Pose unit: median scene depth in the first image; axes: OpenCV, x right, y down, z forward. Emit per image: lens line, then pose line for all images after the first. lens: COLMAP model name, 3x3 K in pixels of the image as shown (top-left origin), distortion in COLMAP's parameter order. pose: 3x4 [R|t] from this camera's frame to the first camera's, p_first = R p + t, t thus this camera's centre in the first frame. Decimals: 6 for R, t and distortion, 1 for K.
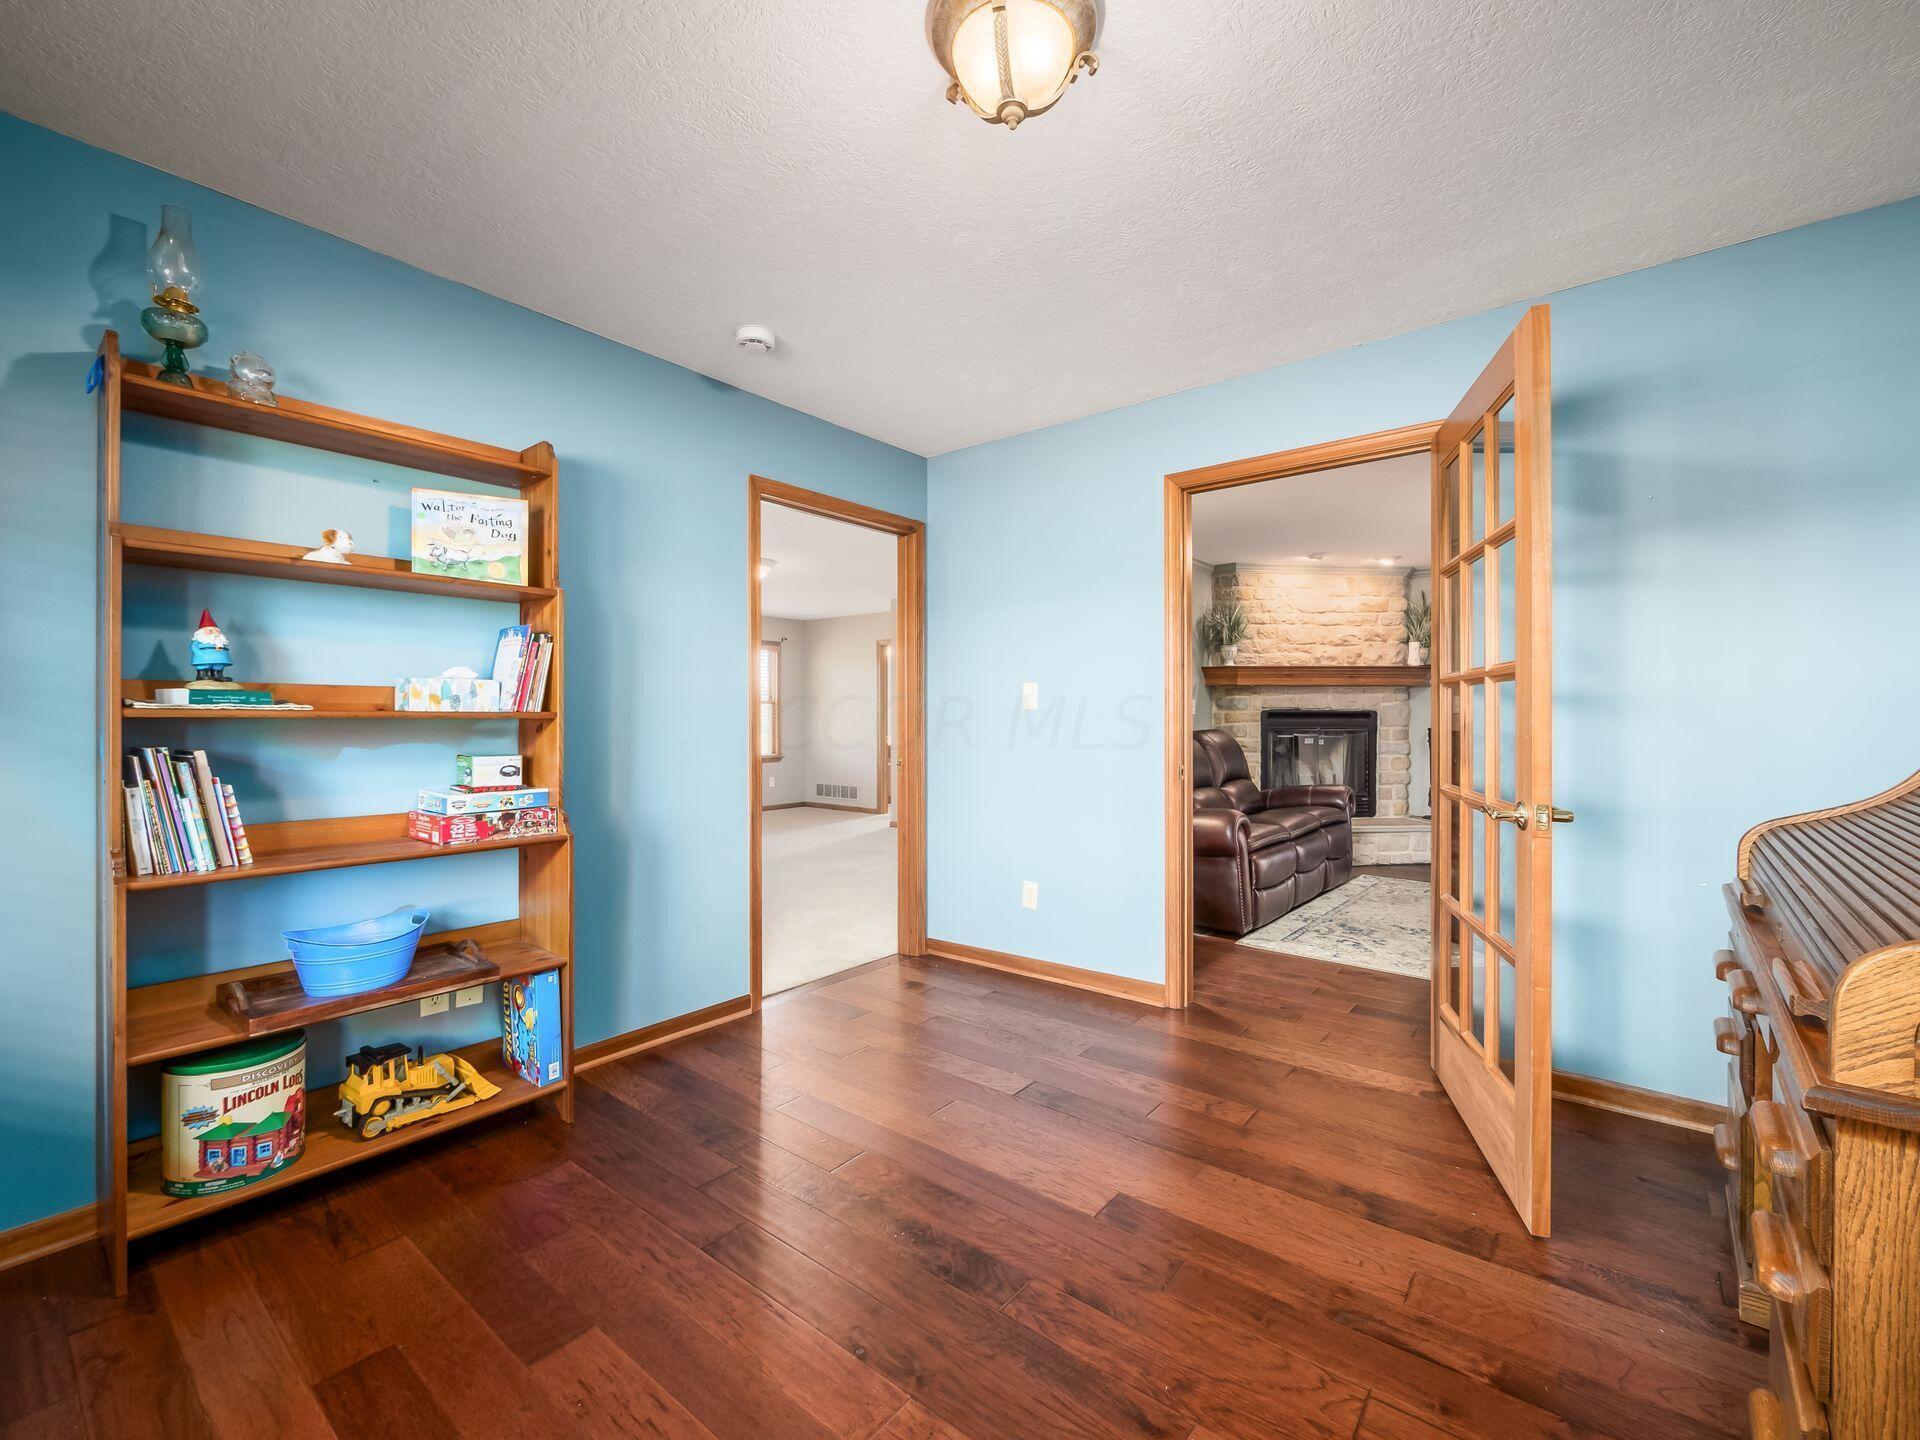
lens RADIAL K [[838.1, 0, 962.2], [0, 838.1, 719.3], [0, 0, 1]] dist [-0.000378, -0.000008]
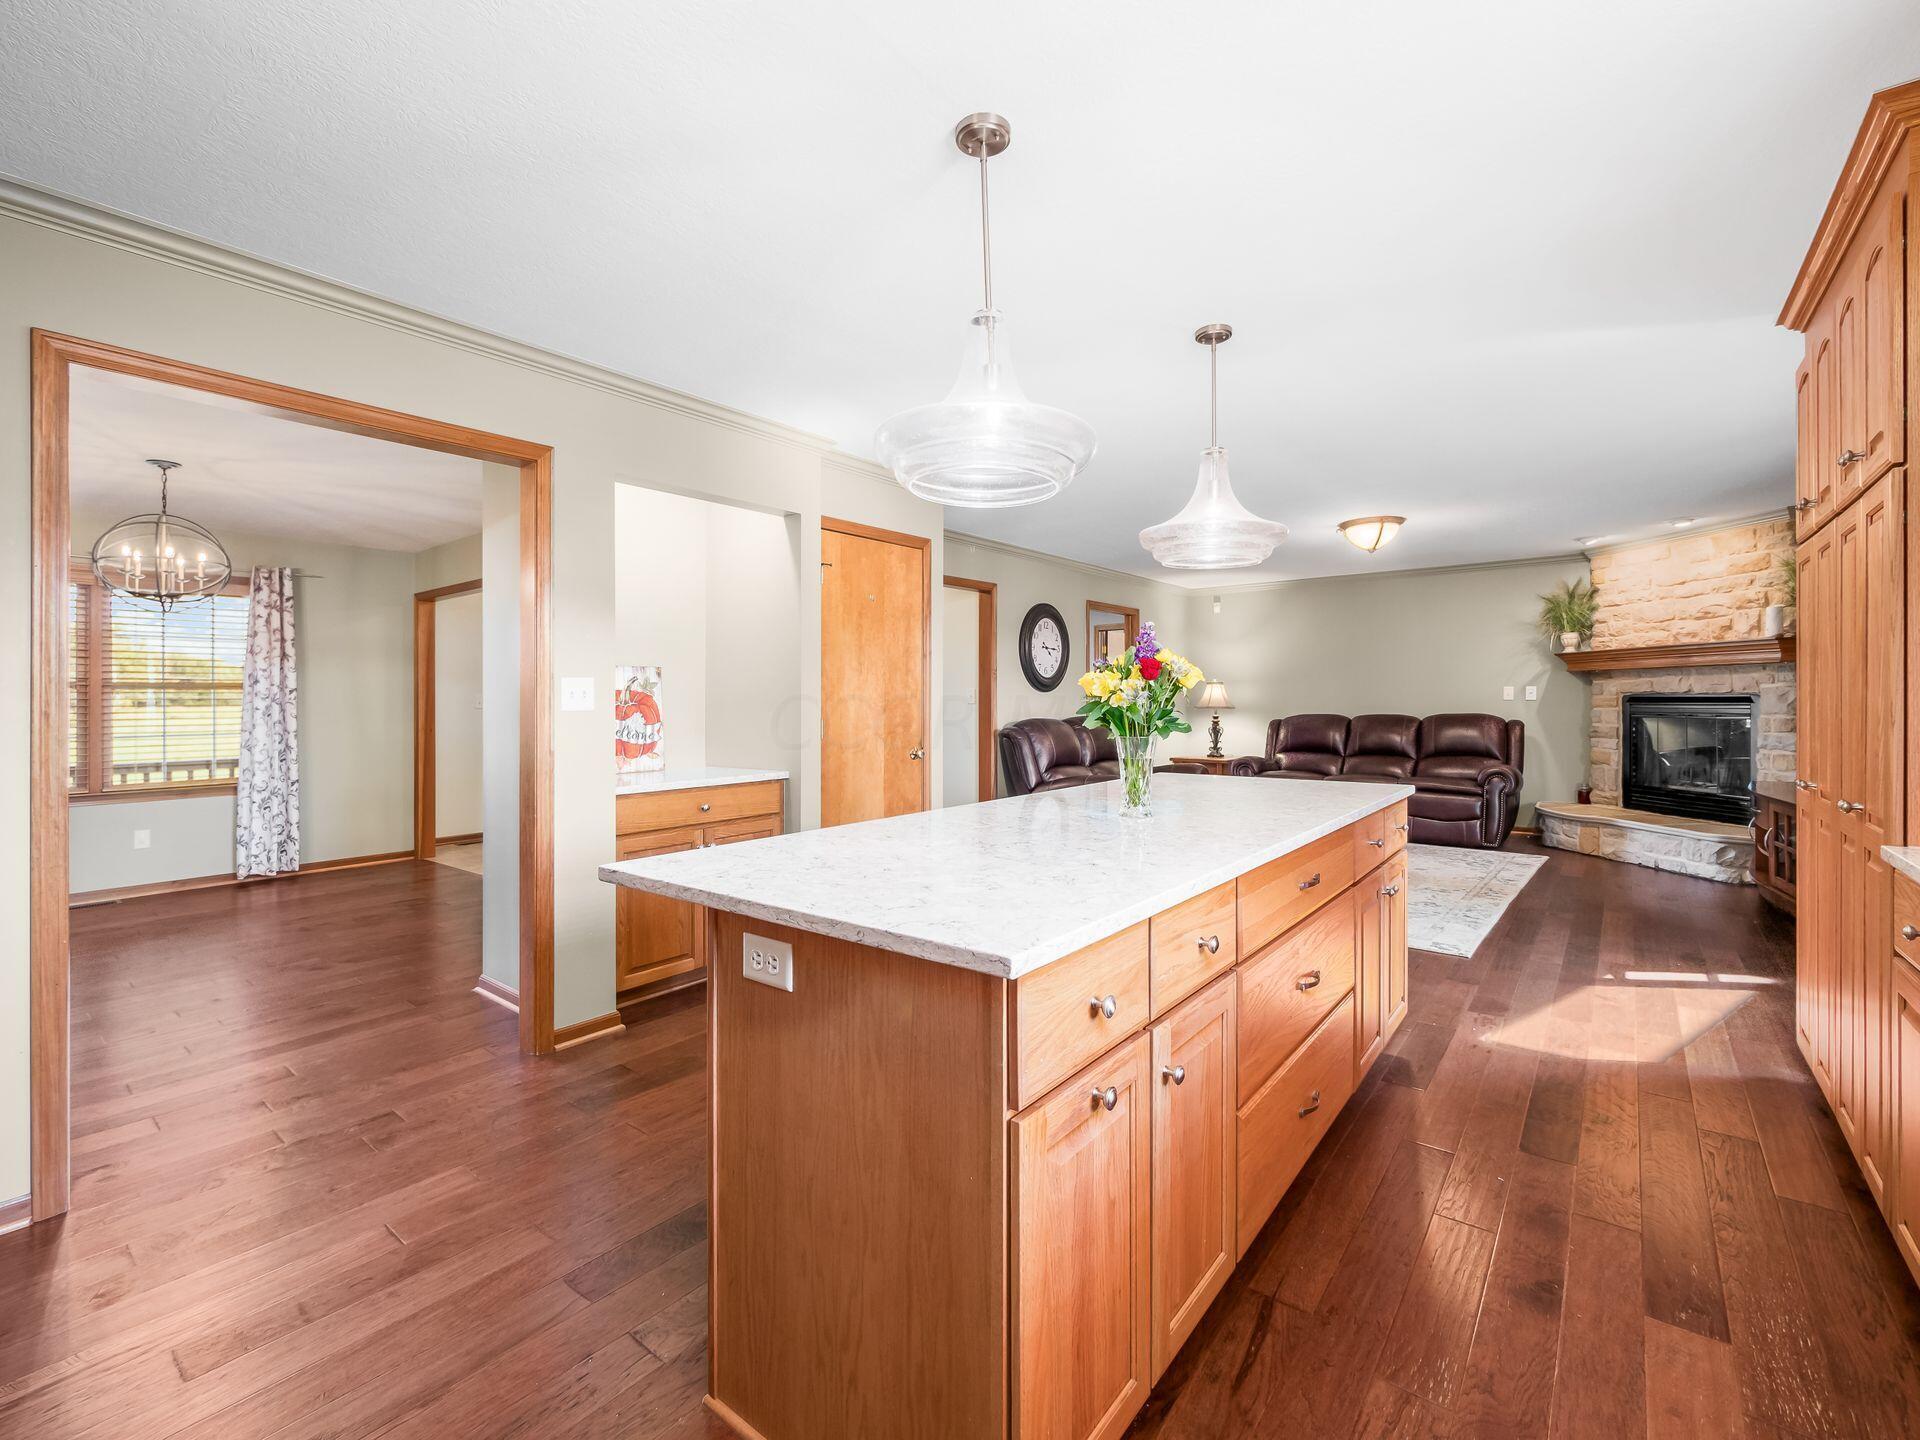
lens RADIAL K [[838.1, 0, 961.0], [0, 838.1, 706.8], [0, 0, 1]] dist [-0.000378, -0.000008]
pose [[0.017194, 0.004667, -0.999841, 1.291791], [-0.001314, 0.999988, 0.004645, -0.001198], [0.999851, 0.001234, 0.017200, 0.230826]]
